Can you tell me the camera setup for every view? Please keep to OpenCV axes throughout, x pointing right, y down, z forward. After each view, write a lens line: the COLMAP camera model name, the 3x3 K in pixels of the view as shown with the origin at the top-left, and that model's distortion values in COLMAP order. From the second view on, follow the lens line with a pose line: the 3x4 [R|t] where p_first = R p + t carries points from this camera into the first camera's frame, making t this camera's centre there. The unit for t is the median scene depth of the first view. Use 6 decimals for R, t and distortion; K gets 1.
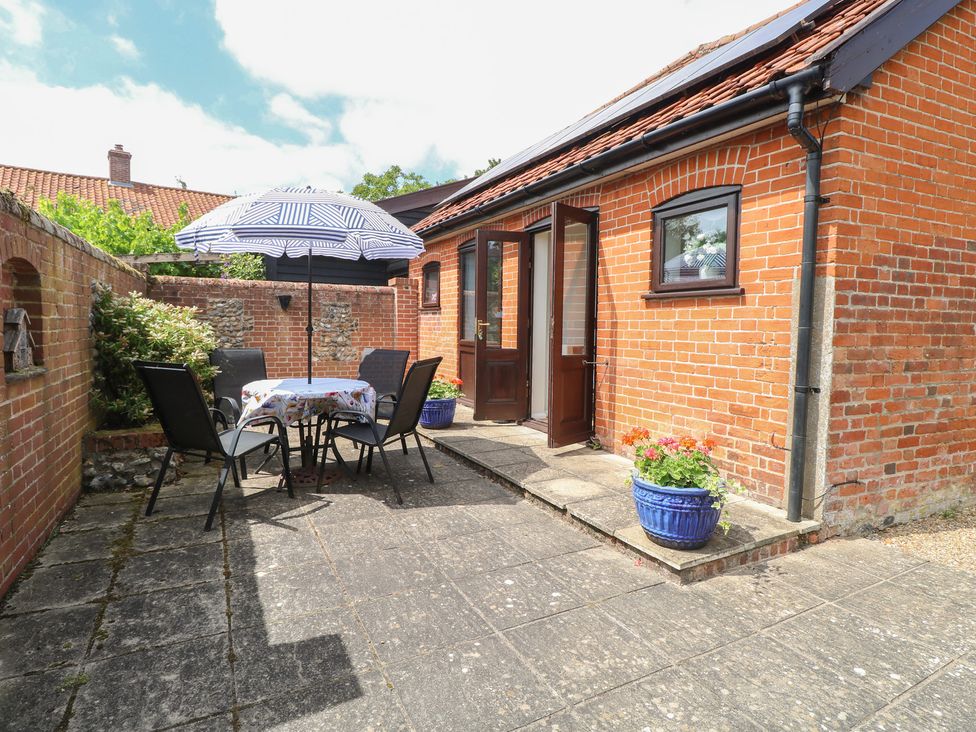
lens RADIAL K [[526.8, 0, 491.1], [0, 526.8, 356.7], [0, 0, 1]] dist [0.000974, -0.013509]
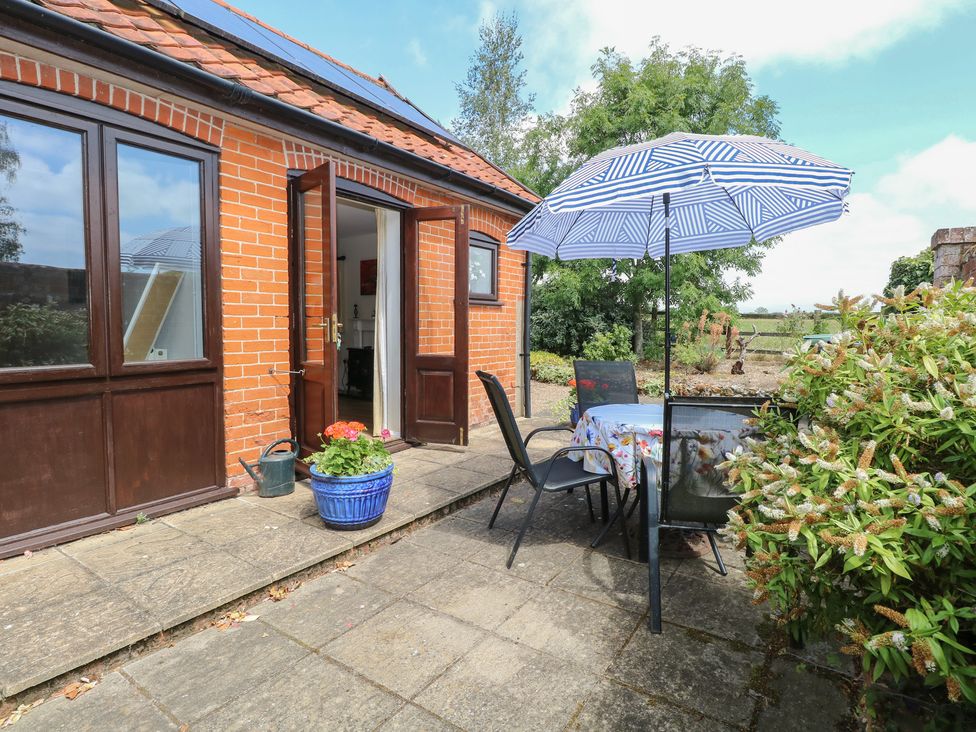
lens RADIAL K [[526.8, 0, 491.1], [0, 526.8, 356.7], [0, 0, 1]] dist [0.000974, -0.013509]
pose [[-0.472481, -0.074409, 0.878194, -0.786478], [0.034686, 0.994088, 0.102889, -0.100363], [-0.880658, 0.079074, -0.467106, 1.402701]]
